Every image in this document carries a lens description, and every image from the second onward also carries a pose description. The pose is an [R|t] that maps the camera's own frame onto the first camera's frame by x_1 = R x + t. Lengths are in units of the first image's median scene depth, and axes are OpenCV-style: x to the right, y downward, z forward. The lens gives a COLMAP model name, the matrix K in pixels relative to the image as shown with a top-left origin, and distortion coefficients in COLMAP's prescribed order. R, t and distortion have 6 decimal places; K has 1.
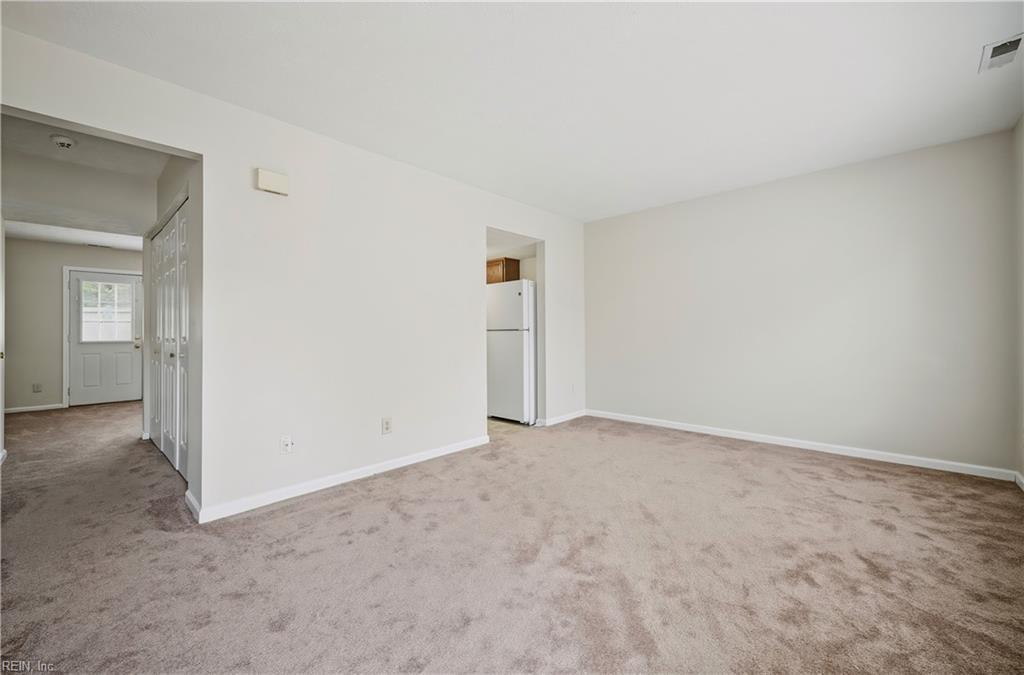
lens RADIAL K [[409.5, 0, 513.0], [0, 409.5, 329.2], [0, 0, 1]] dist [-0.000524, 0.000313]
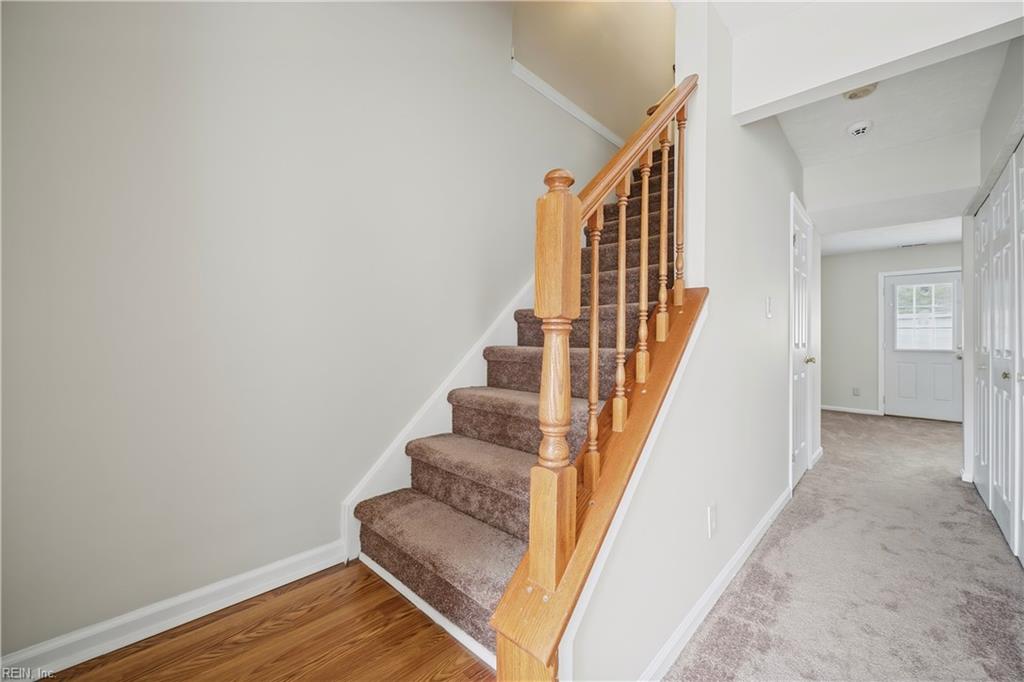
lens RADIAL K [[404.5, 0, 515.0], [0, 404.5, 334.5], [0, 0, 1]] dist [0.001784, -0.000173]
pose [[-0.013658, -0.004357, -0.999897, -0.123028], [-0.001202, 0.999990, -0.004341, 0.001148], [0.999906, 0.001143, -0.013663, 0.159191]]
